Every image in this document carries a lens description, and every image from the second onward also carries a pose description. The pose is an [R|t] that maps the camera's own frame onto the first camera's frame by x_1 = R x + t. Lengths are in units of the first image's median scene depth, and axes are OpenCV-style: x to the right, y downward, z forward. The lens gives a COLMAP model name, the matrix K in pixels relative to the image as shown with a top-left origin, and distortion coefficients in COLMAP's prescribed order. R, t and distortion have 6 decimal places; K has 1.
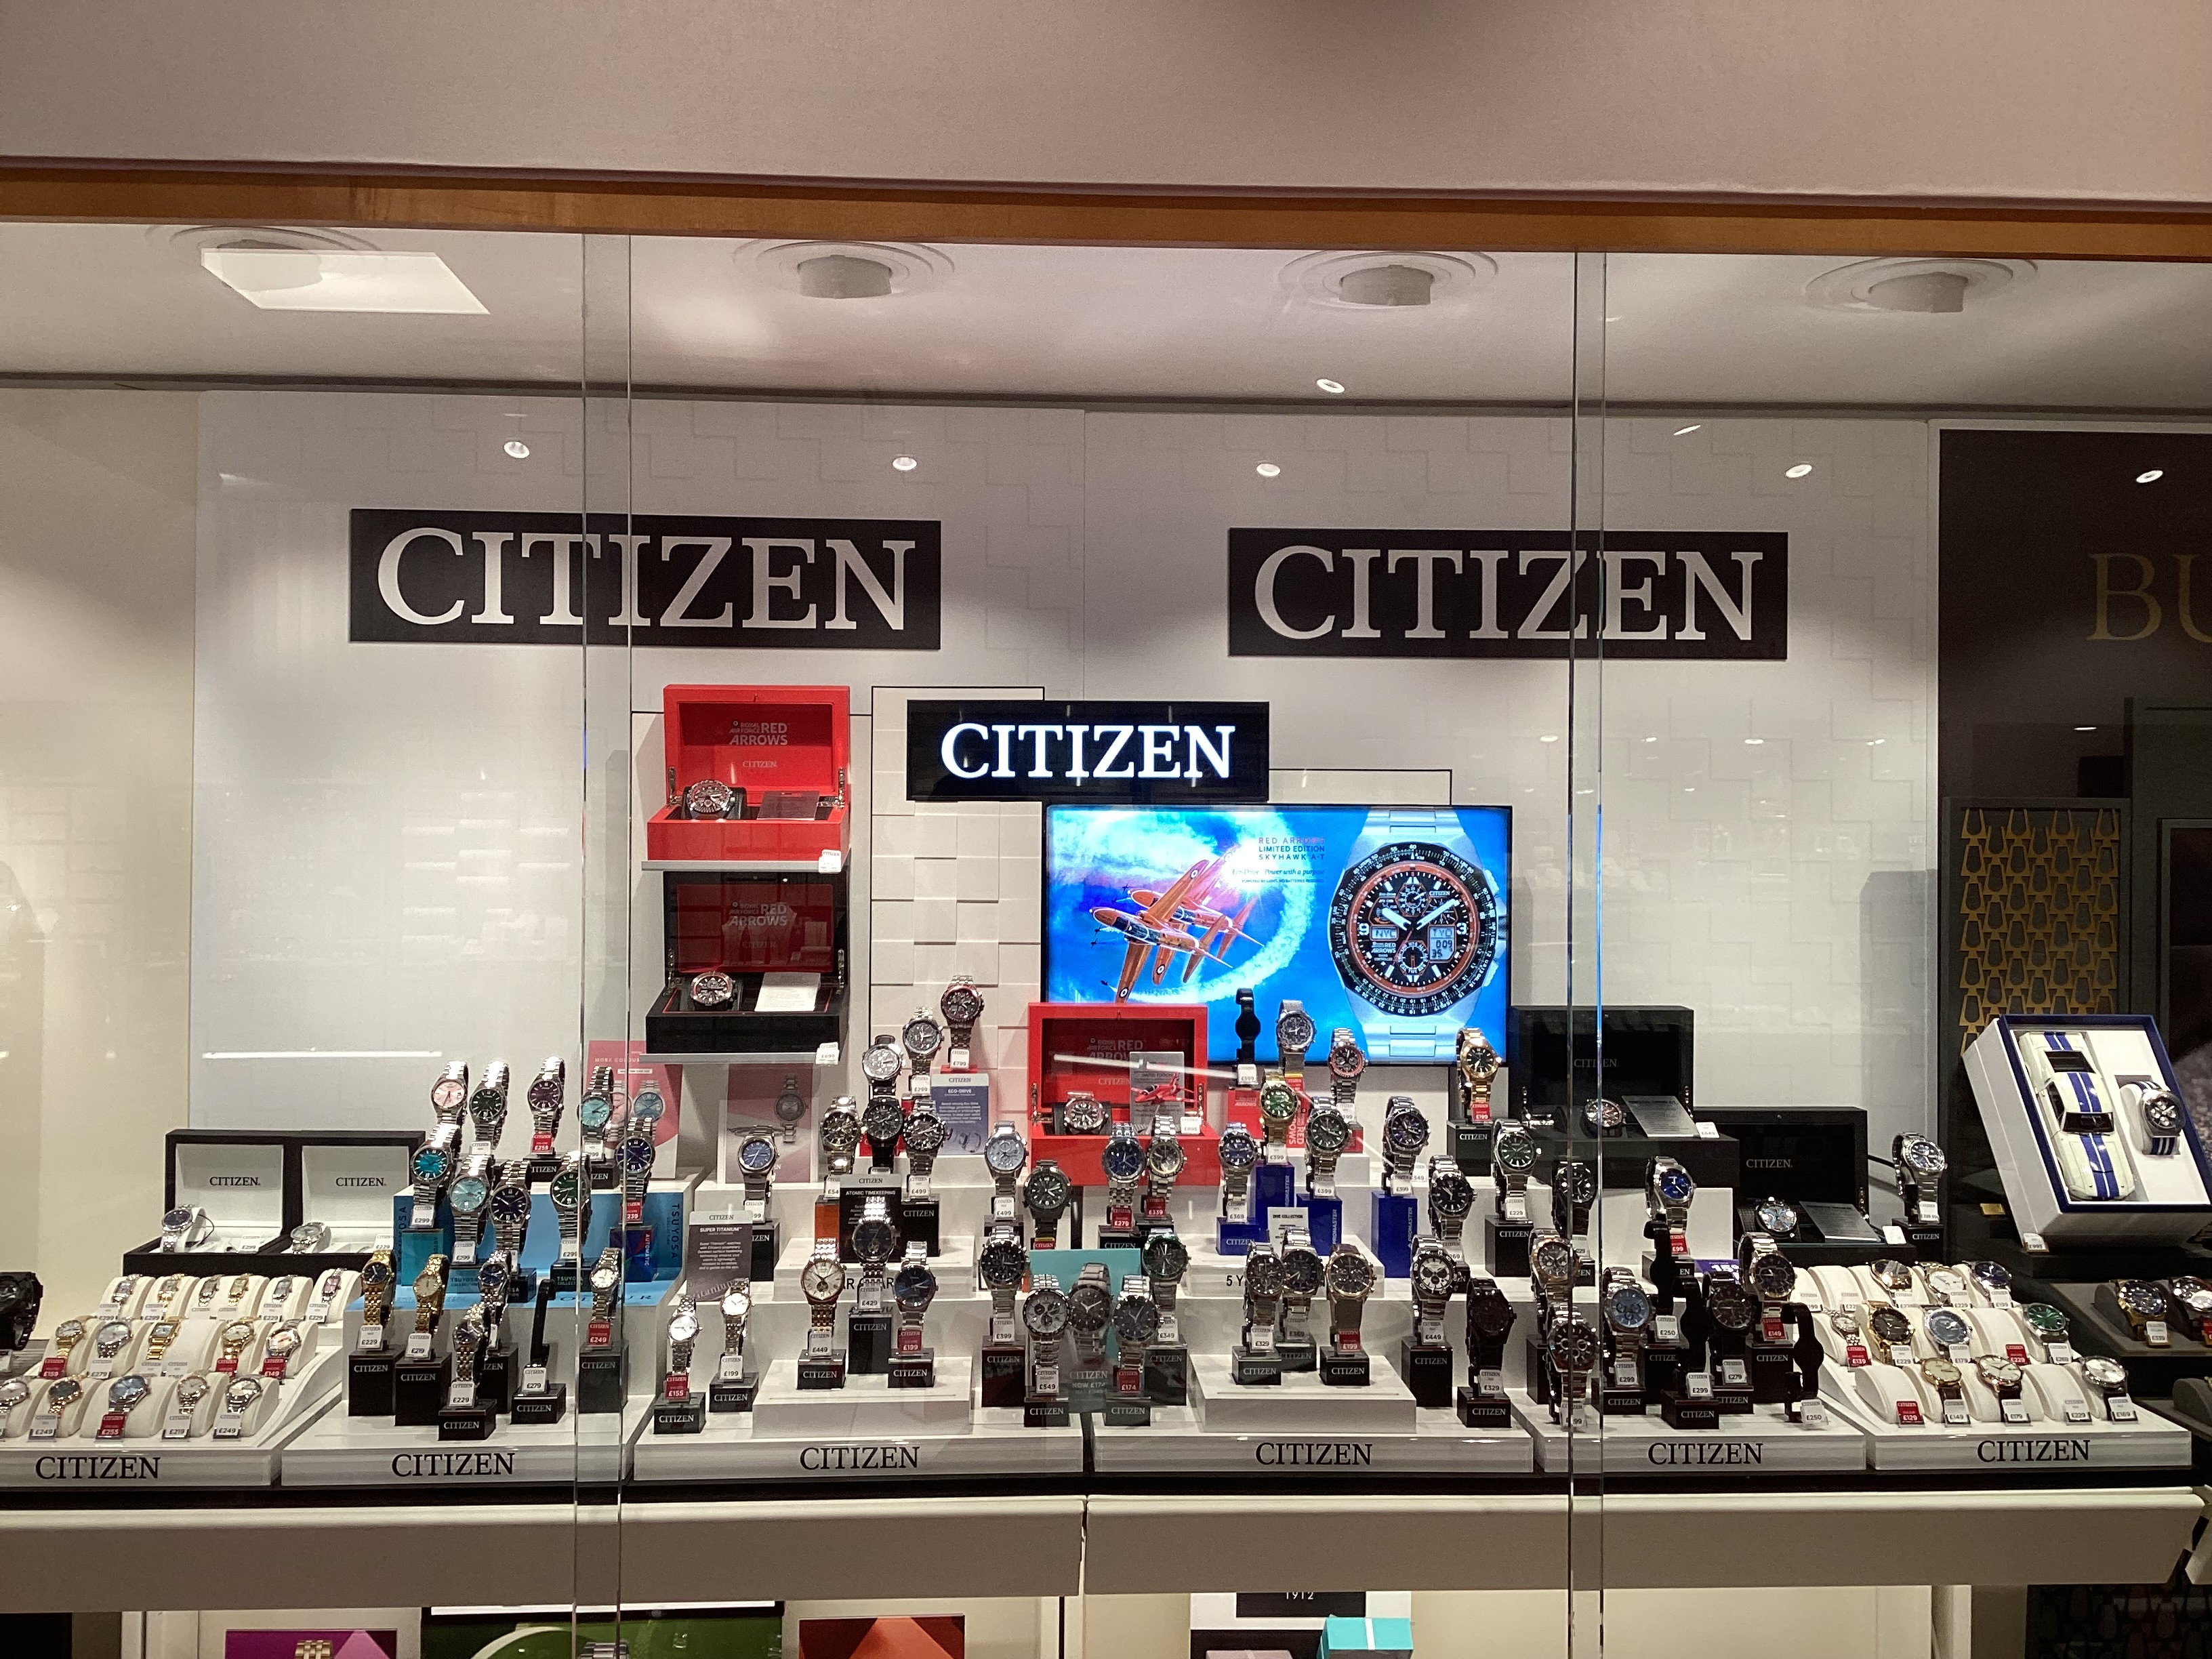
lens RADIAL K [[2004.8, 0, 1106.0], [0, 2004.8, 829.5], [0, 0, 1]] dist [0.000161, -0.000783]
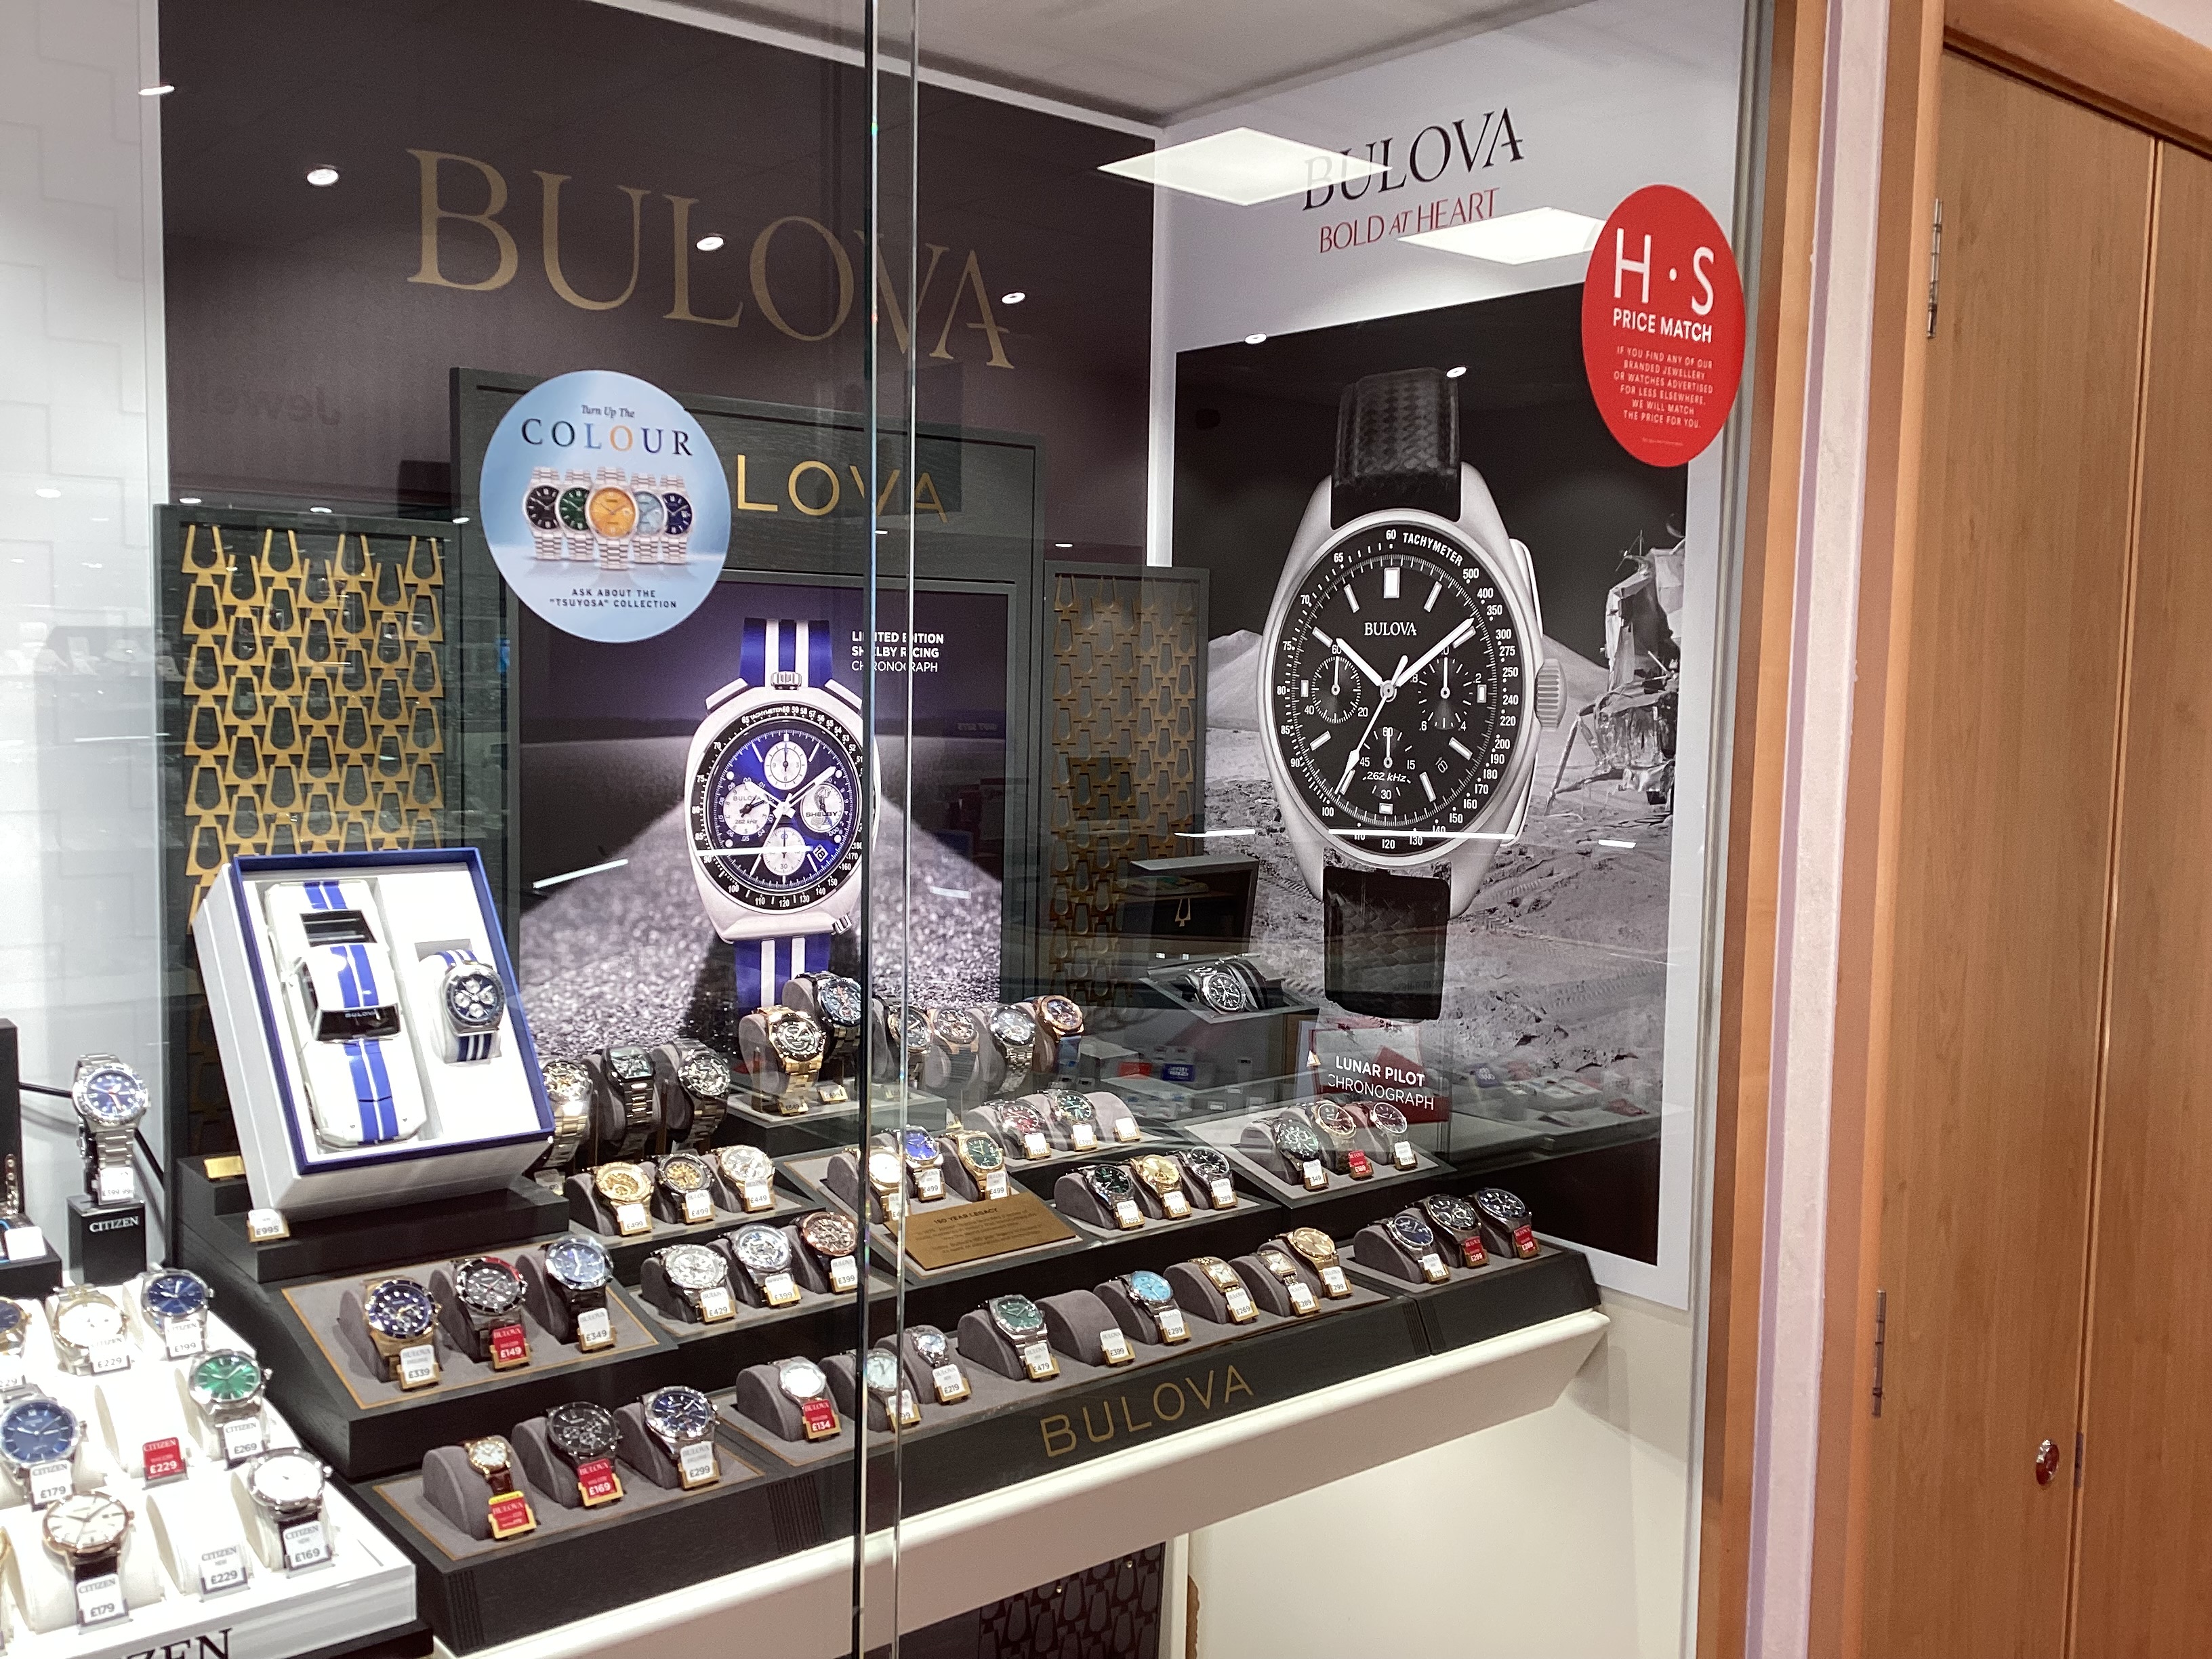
lens RADIAL K [[2004.8, 0, 1106.0], [0, 2004.8, 829.5], [0, 0, 1]] dist [0.000161, -0.000783]
pose [[0.798126, -0.038701, 0.601246, 0.296676], [-0.020093, 0.995670, 0.090761, 0.022622], [-0.602156, -0.084520, 0.793892, 0.355148]]
